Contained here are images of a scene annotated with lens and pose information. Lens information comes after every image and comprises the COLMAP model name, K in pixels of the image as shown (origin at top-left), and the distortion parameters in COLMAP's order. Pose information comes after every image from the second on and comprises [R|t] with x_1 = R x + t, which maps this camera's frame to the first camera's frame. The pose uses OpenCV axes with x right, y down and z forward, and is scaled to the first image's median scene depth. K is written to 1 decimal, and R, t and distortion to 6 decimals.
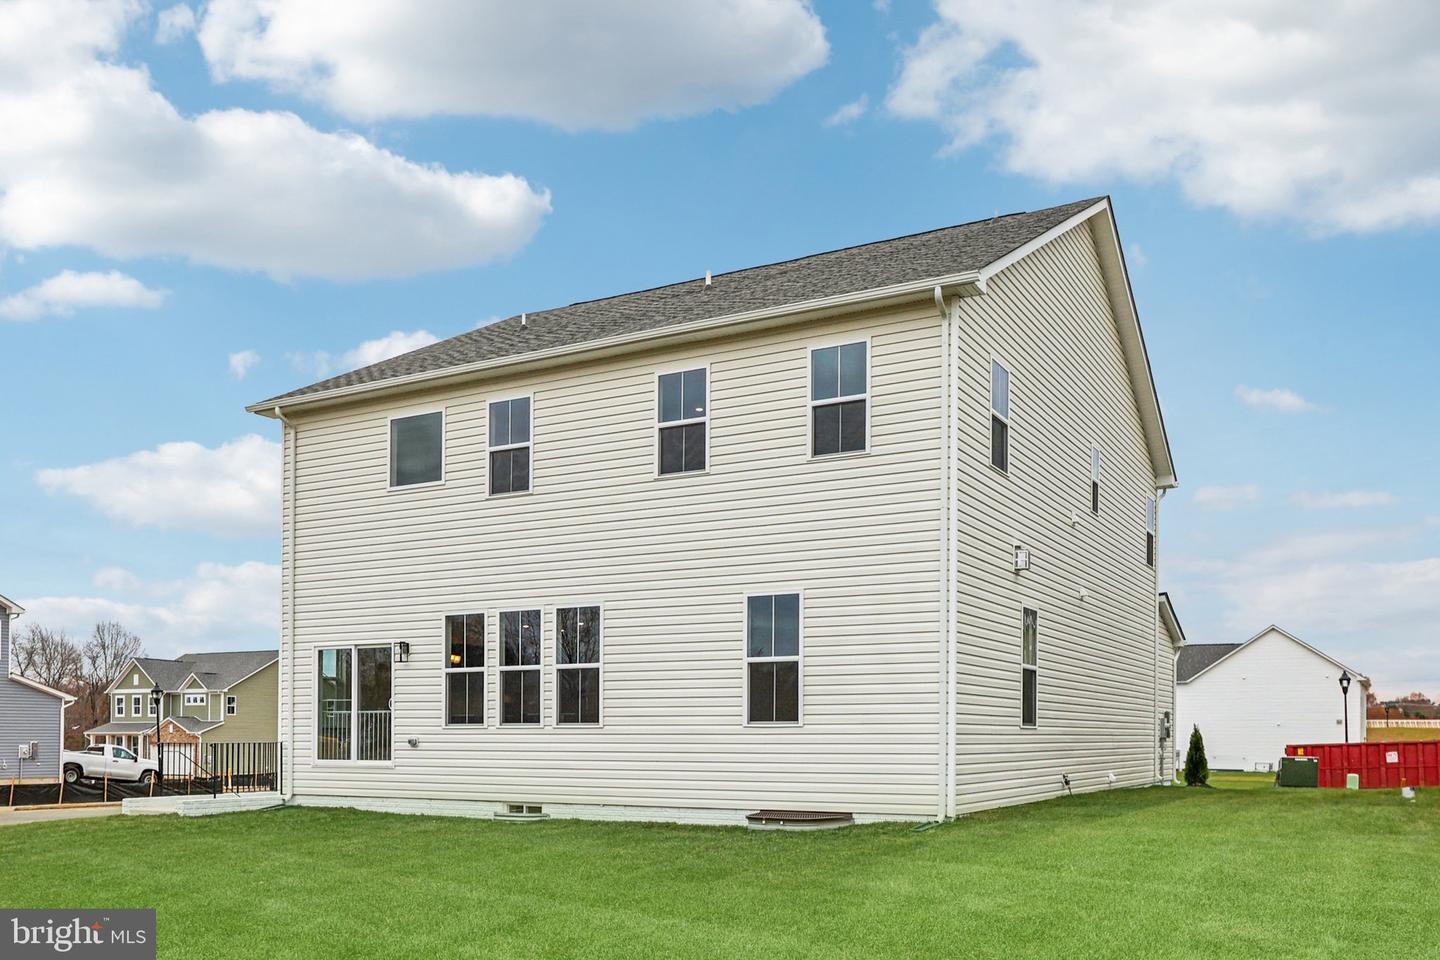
lens RADIAL K [[645.5, 0, 718.1], [0, 645.5, 511.7], [0, 0, 1]] dist [0.001479, 0.000943]
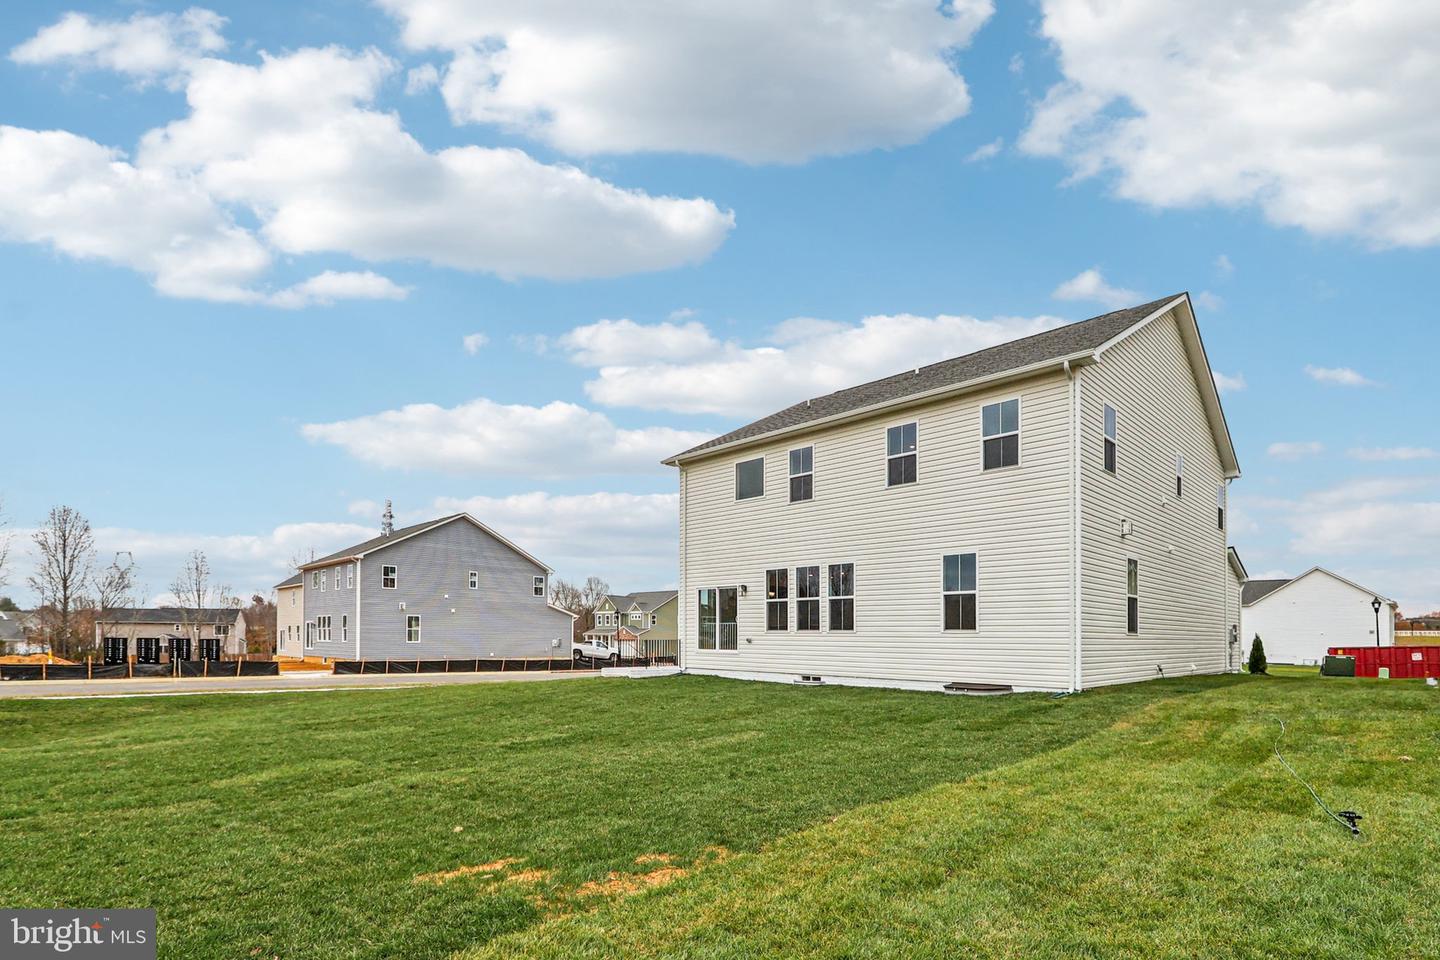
lens RADIAL K [[671.6, 0, 719.0], [0, 671.6, 466.3], [0, 0, 1]] dist [0.006300, -0.000637]
pose [[0.985524, -0.034915, -0.165901, -0.195485], [0.049342, 0.995273, 0.083646, -0.231923], [0.162196, -0.090621, 0.982589, -0.655628]]
